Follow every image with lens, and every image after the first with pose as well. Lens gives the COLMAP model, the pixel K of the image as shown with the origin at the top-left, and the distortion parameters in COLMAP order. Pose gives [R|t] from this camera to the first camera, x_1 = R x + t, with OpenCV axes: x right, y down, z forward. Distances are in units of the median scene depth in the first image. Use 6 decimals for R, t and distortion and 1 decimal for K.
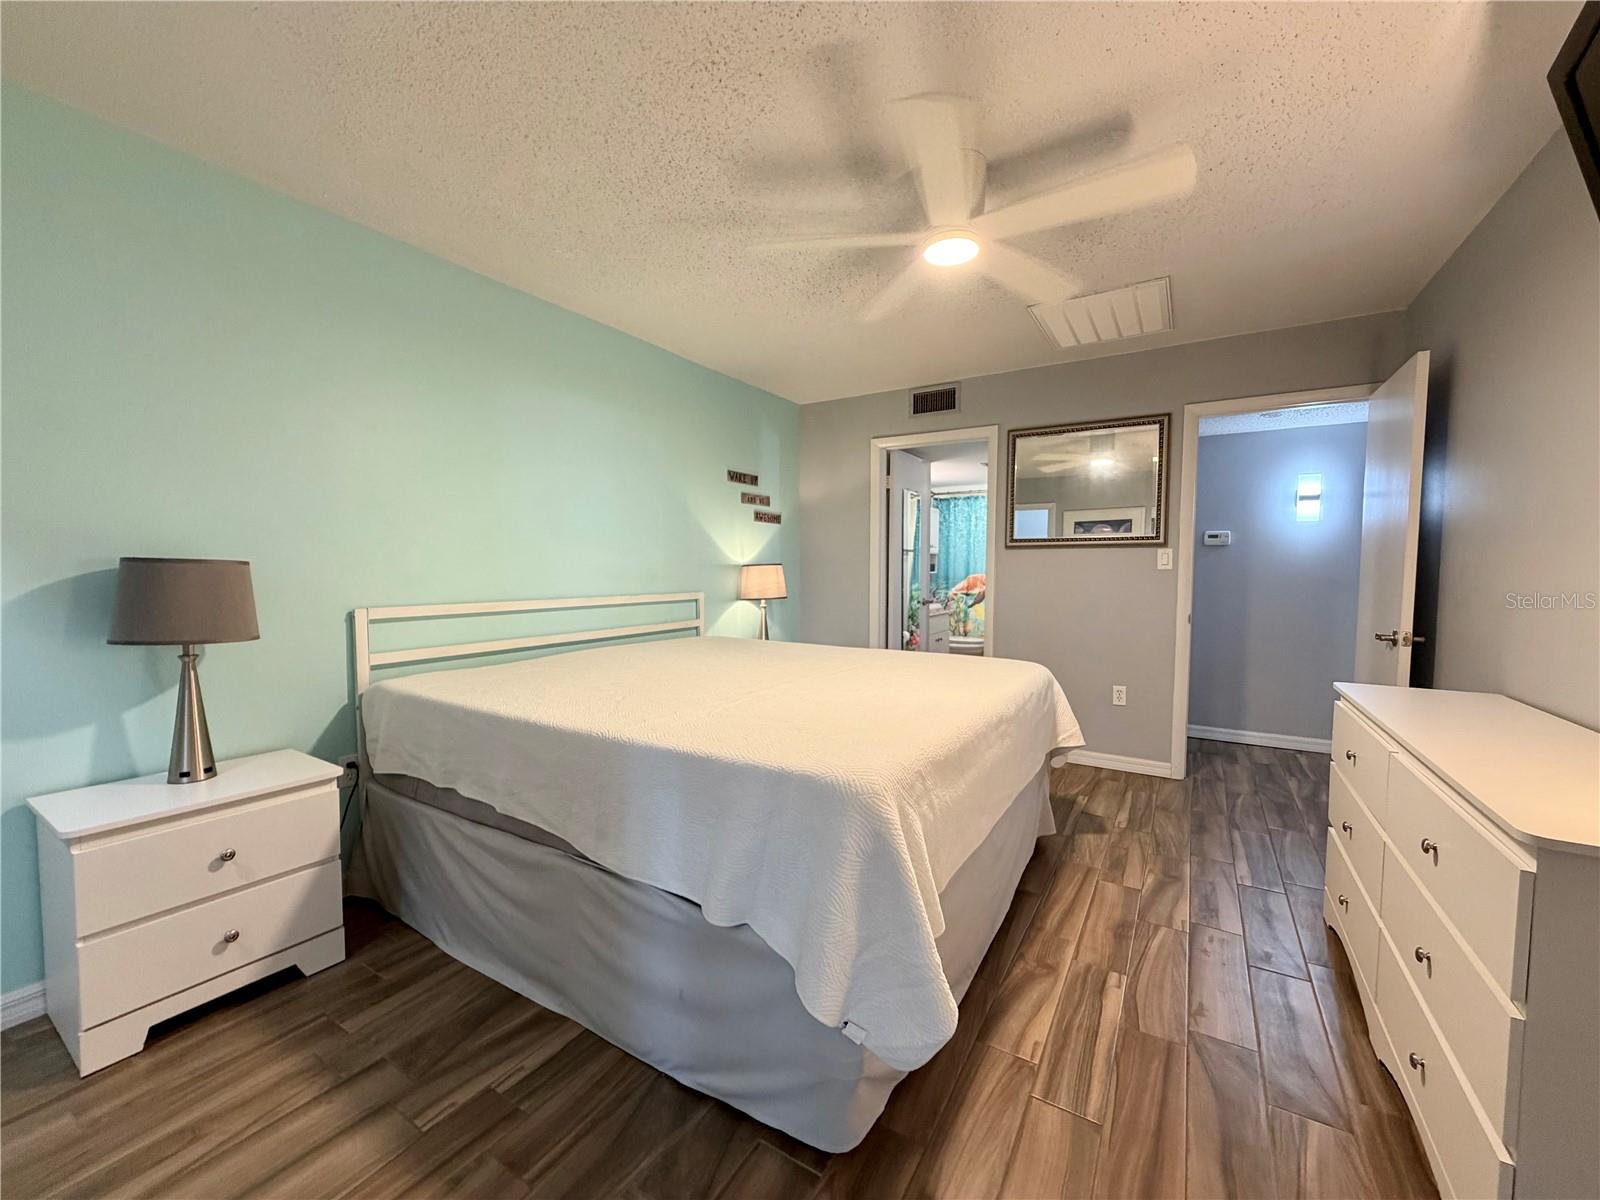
lens RADIAL K [[632.2, 0, 799.8], [0, 632.2, 601.0], [0, 0, 1]] dist [-0.001496, 0.000484]
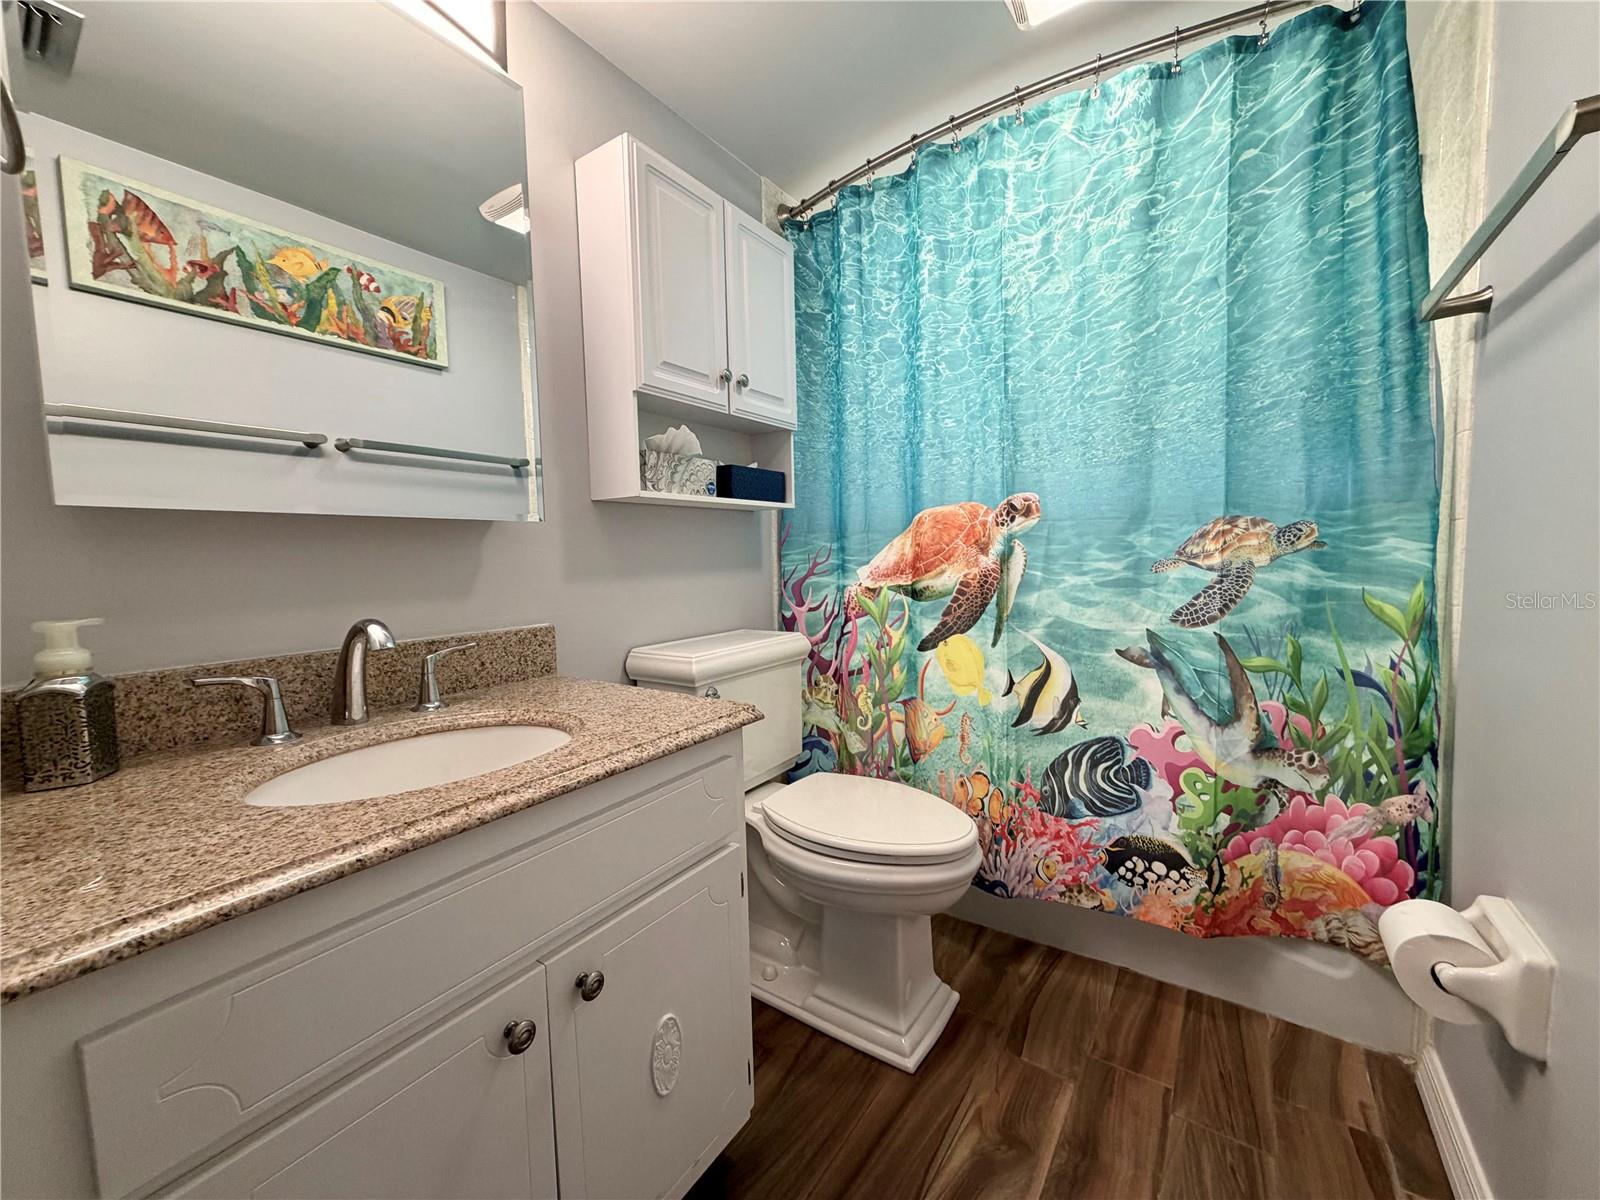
lens RADIAL K [[632.2, 0, 798.6], [0, 632.2, 598.0], [0, 0, 1]] dist [-0.001496, 0.000484]
pose [[0.998730, -0.022510, -0.045076, 0.502830], [0.023628, 0.999422, 0.024422, -0.033086], [0.044500, -0.025456, 0.998685, 1.645578]]
